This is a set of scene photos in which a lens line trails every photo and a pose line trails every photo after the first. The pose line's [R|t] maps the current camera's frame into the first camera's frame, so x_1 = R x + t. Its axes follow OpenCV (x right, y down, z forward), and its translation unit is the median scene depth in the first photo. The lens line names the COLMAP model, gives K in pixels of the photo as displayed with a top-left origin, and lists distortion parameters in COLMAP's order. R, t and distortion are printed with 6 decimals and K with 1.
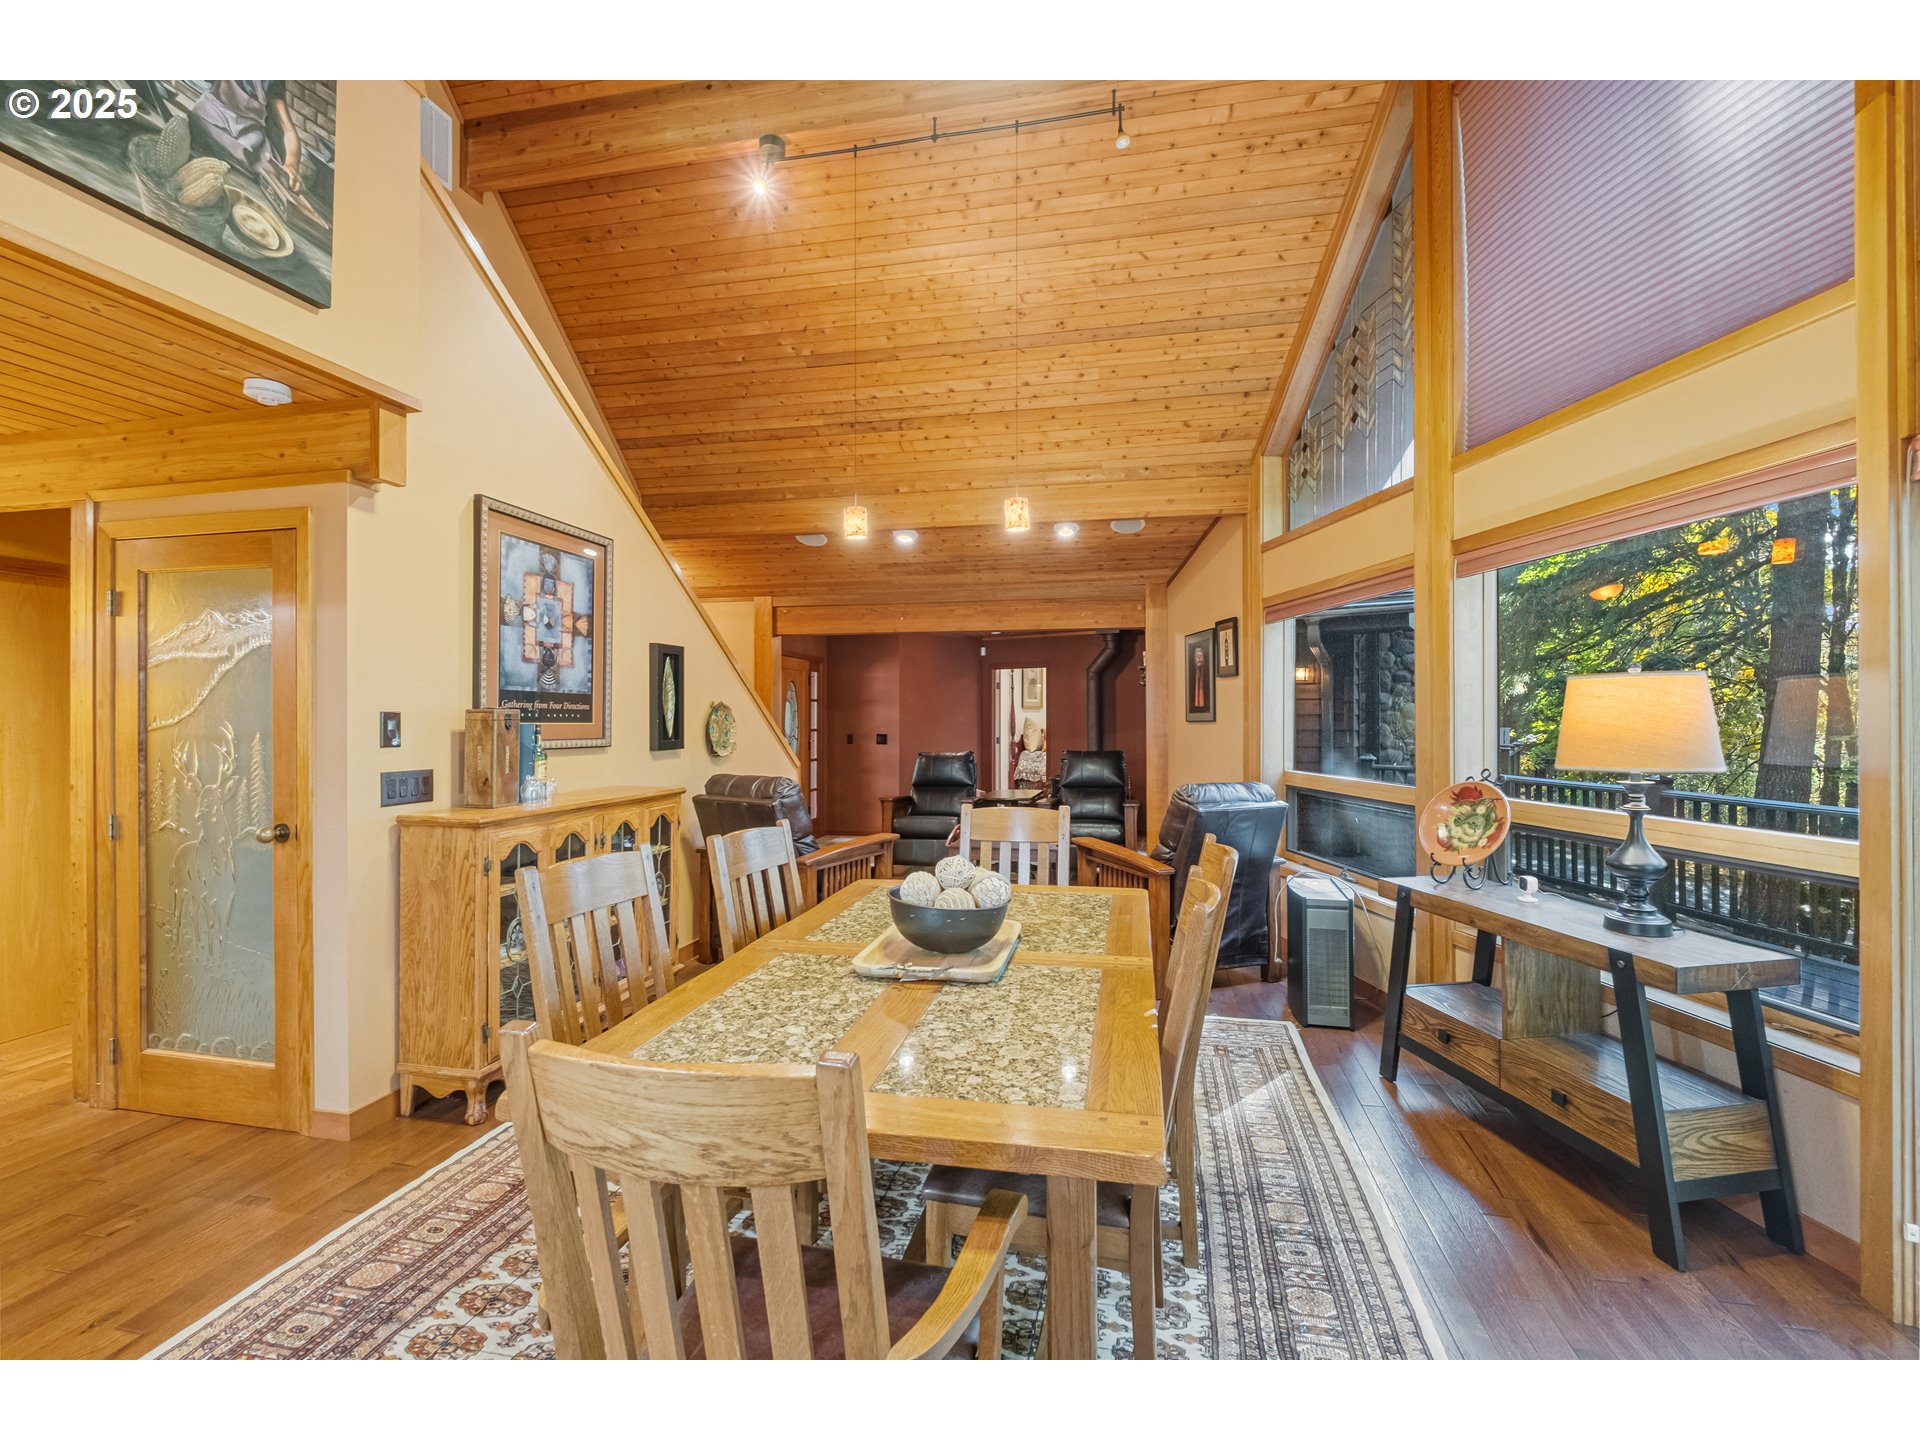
lens RADIAL K [[836.5, 0, 963.4], [0, 836.5, 718.6], [0, 0, 1]] dist [0.005566, -0.003882]
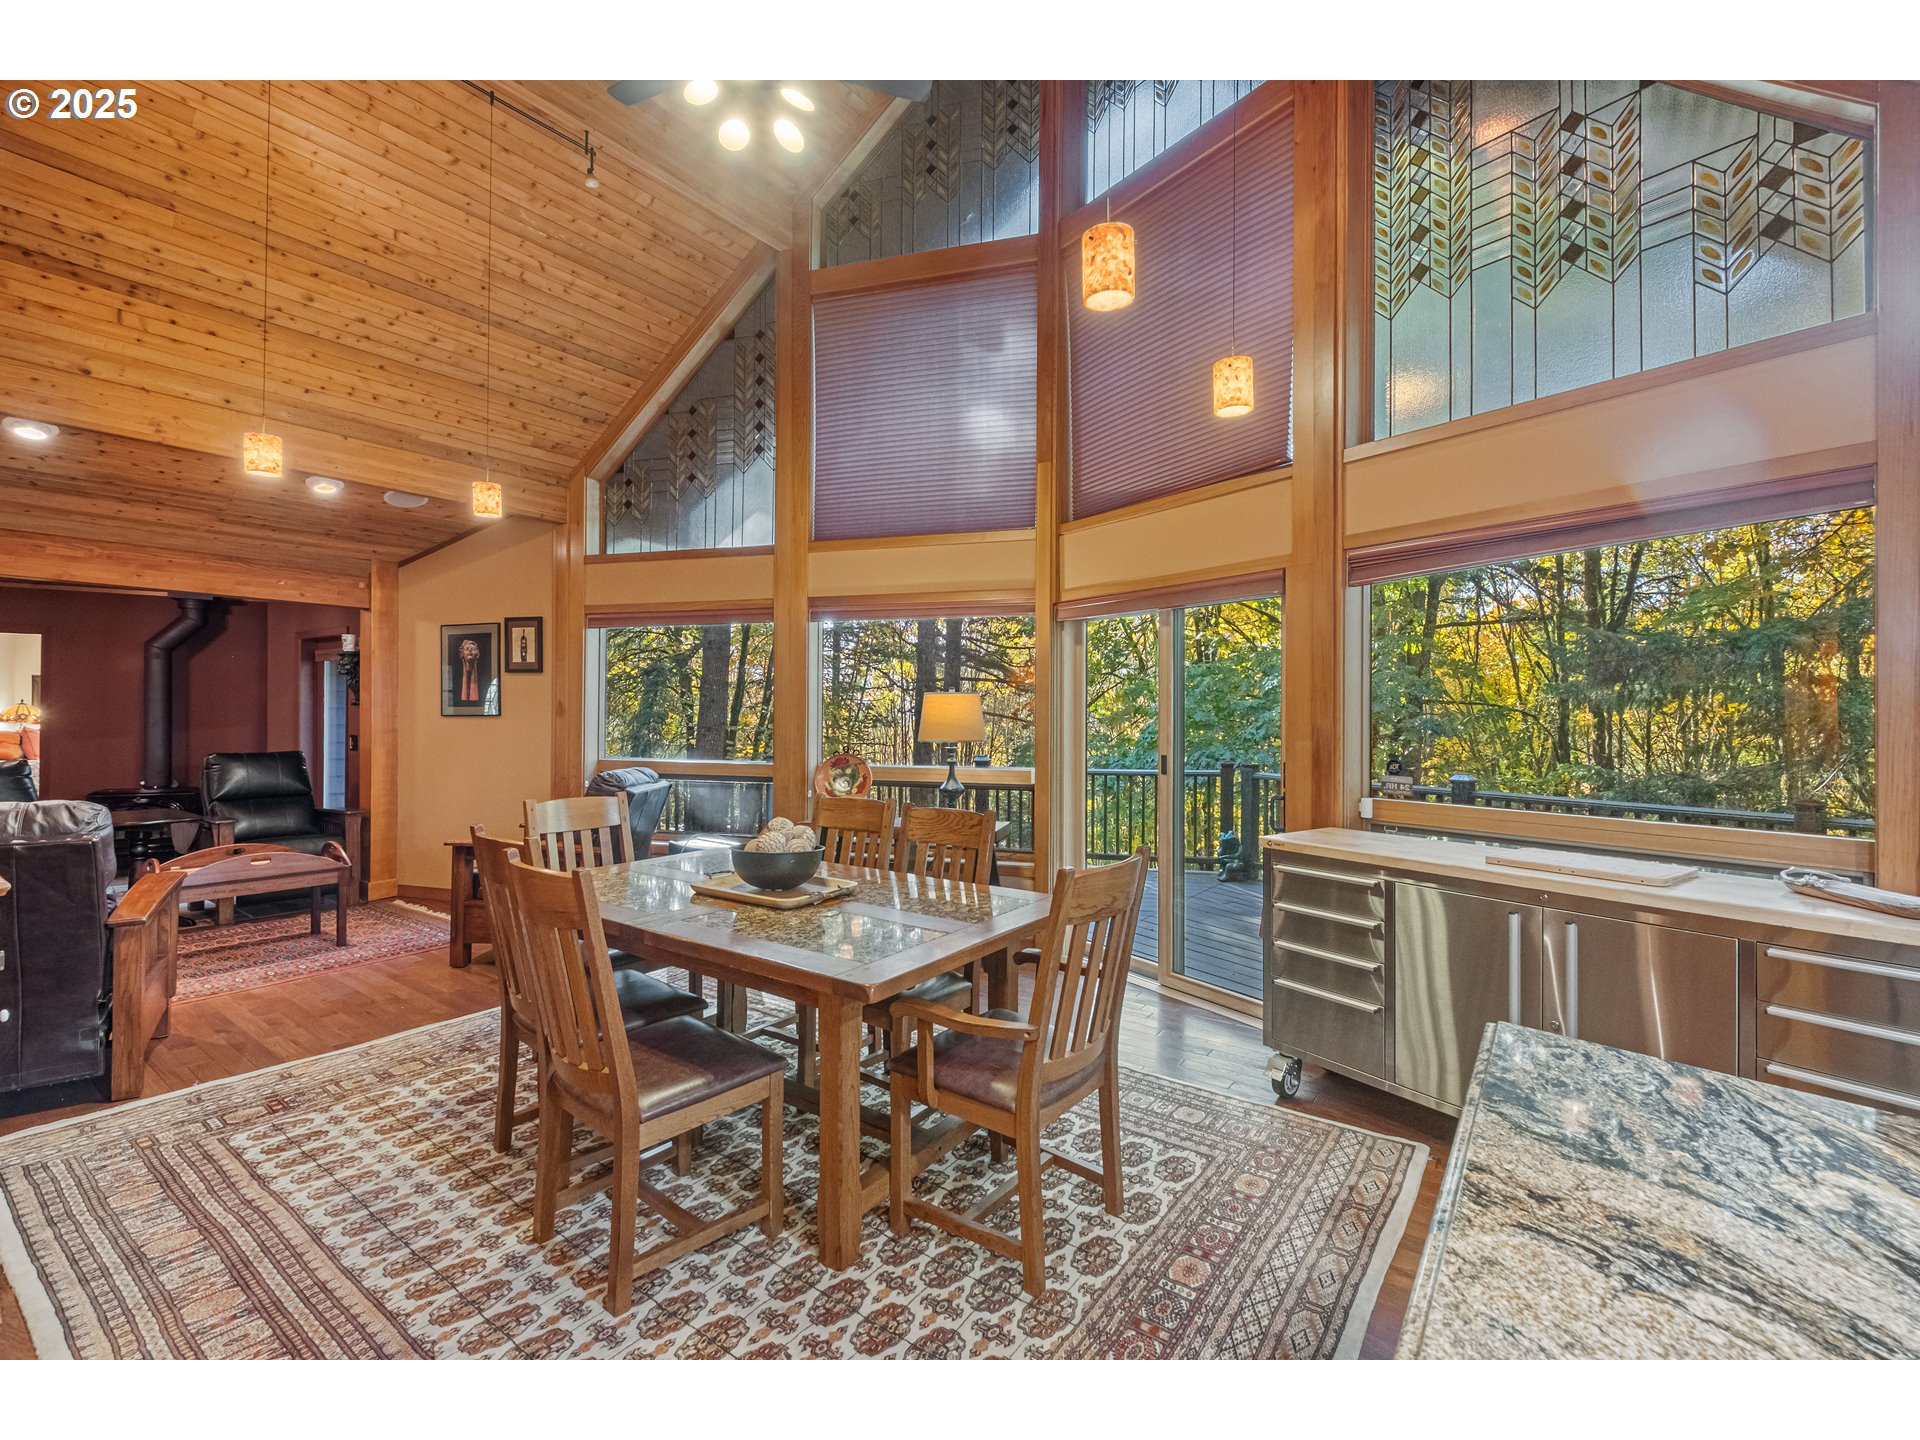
lens RADIAL K [[836.5, 0, 971.5], [0, 836.5, 716.1], [0, 0, 1]] dist [0.005566, -0.003882]
pose [[0.403111, 0.002638, 0.915147, -0.457901], [-0.005788, 0.999983, -0.000333, 0.001268], [-0.915133, -0.005162, 0.403120, 0.081874]]
